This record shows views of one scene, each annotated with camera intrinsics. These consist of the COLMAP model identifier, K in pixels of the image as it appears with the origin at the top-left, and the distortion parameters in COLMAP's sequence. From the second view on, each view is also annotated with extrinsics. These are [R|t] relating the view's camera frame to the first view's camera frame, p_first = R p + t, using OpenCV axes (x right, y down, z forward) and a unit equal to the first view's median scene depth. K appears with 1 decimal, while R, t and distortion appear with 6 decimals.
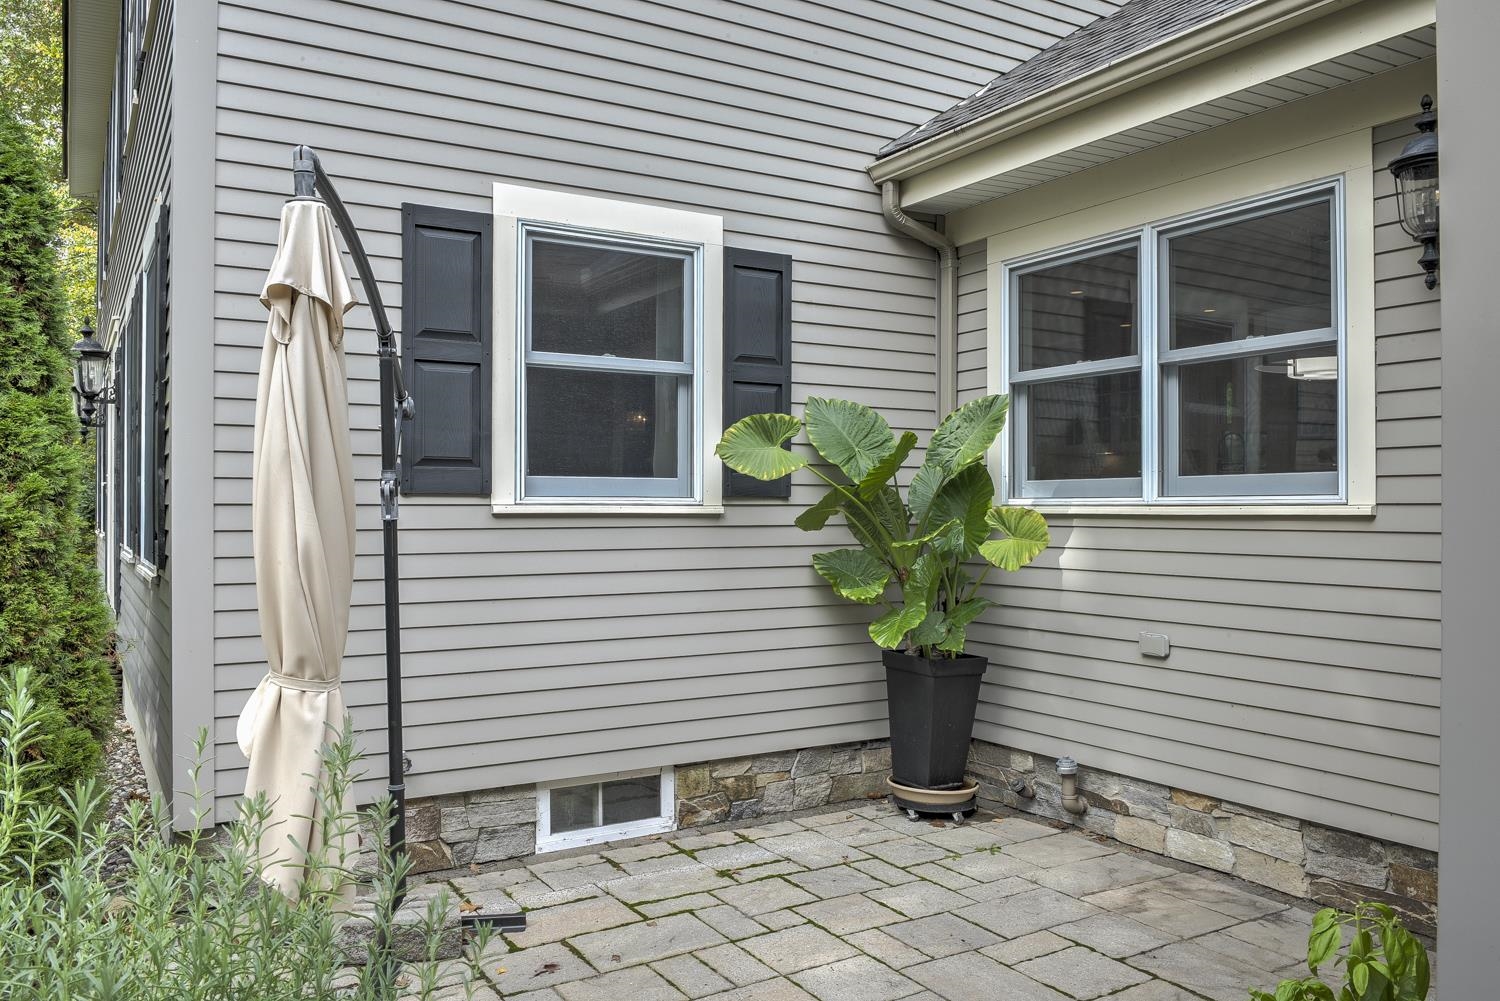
lens RADIAL K [[1144.5, 0, 749.6], [0, 1144.5, 503.2], [0, 0, 1]] dist [-0.031212, -0.004952]
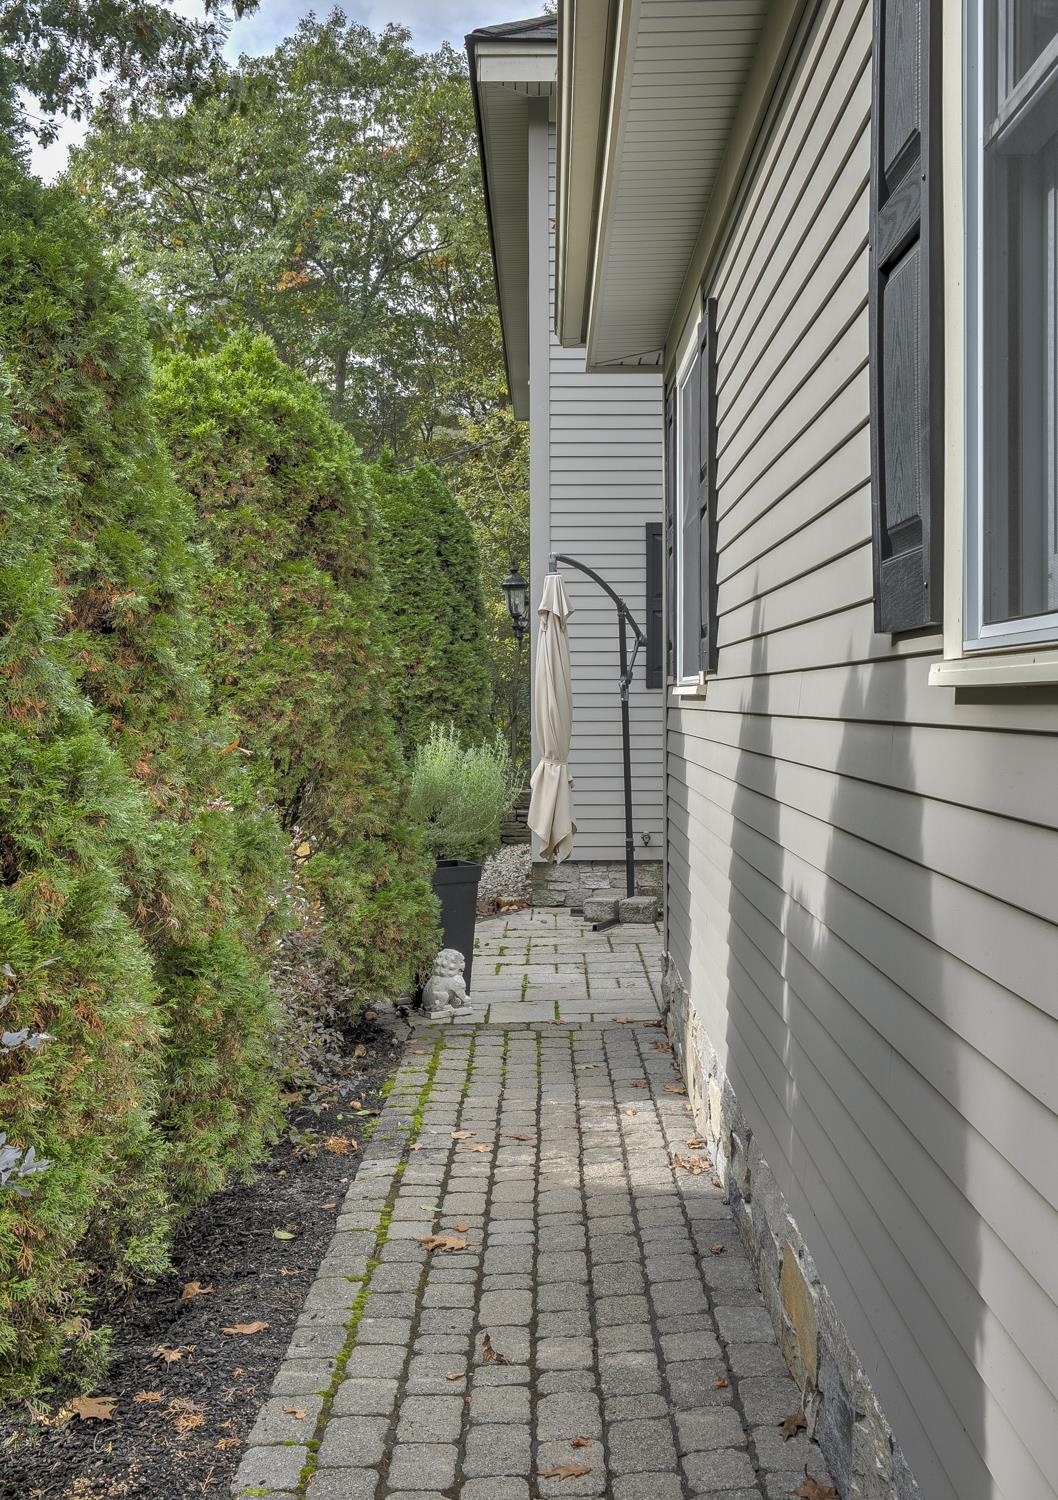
lens RADIAL K [[1634.7, 0, 528.0], [0, 1634.7, 747.8], [0, 0, 1]] dist [0.000644, 0.000000]
pose [[0.849993, 0.011636, -0.526666, 1.147948], [0.007851, 0.999365, 0.034749, -0.003236], [0.526736, -0.033671, 0.849362, -1.656117]]
